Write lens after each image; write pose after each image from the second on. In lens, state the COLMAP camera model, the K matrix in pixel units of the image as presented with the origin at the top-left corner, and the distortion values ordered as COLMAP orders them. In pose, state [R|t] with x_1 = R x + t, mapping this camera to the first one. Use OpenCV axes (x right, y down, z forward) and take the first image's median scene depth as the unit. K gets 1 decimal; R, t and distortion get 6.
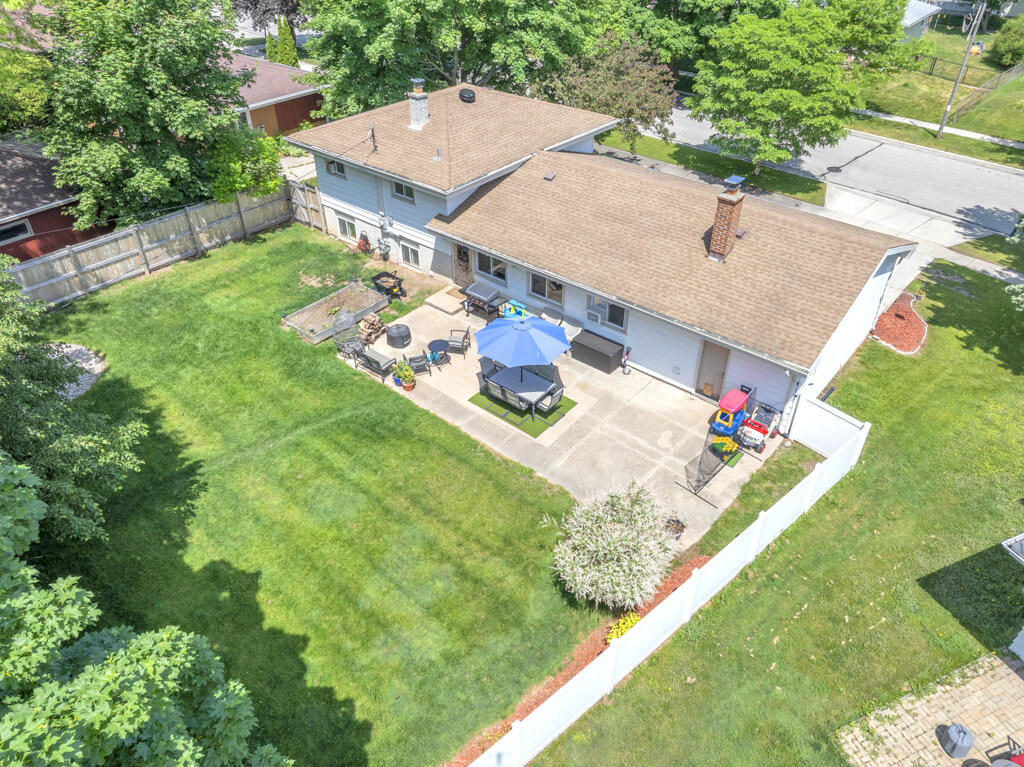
lens RADIAL K [[711.1, 0, 513.7], [0, 711.1, 386.7], [0, 0, 1]] dist [-0.010696, -0.001543]
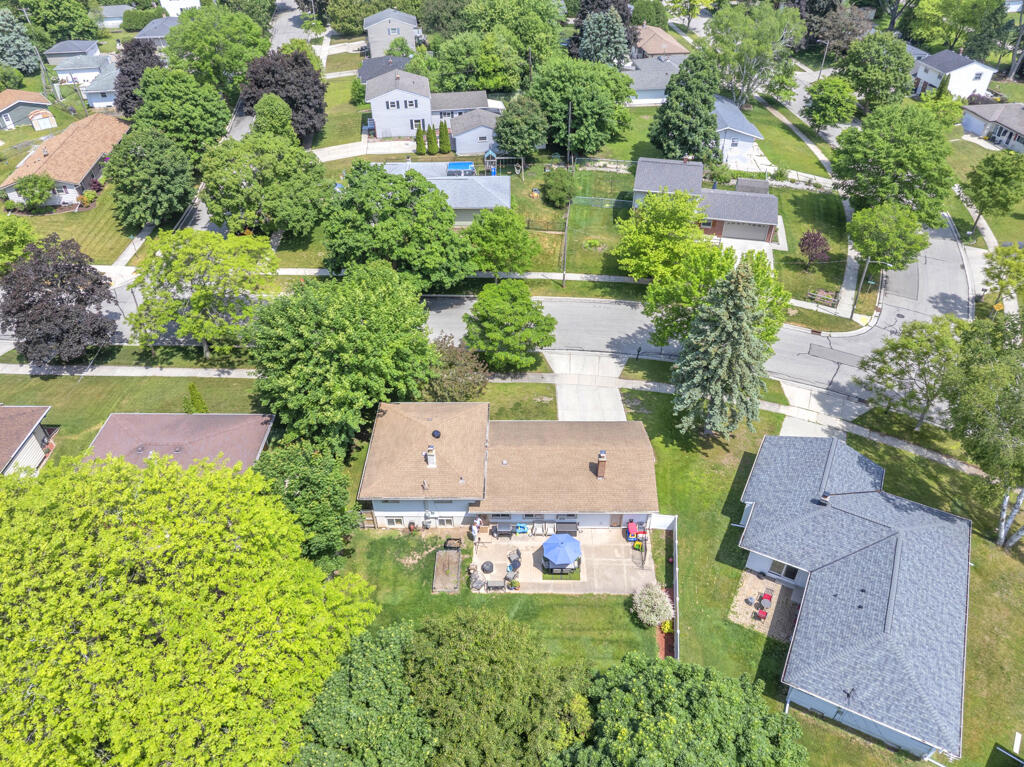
lens RADIAL K [[732.5, 0, 510.7], [0, 732.5, 383.0], [0, 0, 1]] dist [-0.057441, 0.017542]
pose [[0.774946, -0.404665, 0.485495, -0.875096], [0.388383, 0.910906, 0.139313, -0.788247], [-0.498616, 0.080598, 0.863068, -0.882354]]
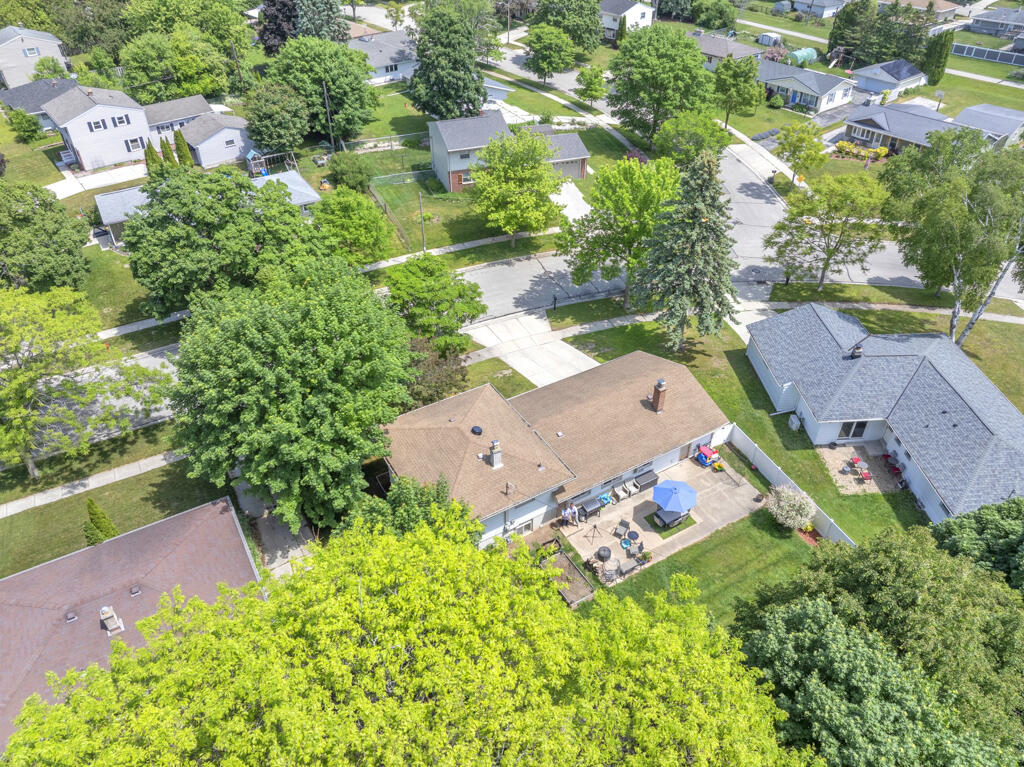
lens RADIAL K [[732.5, 0, 508.3], [0, 732.5, 385.0], [0, 0, 1]] dist [-0.057441, 0.017542]
pose [[0.327911, -0.575860, 0.748906, -1.250623], [0.572599, 0.751678, 0.327278, -1.030669], [-0.751402, 0.321505, 0.576220, 0.011170]]
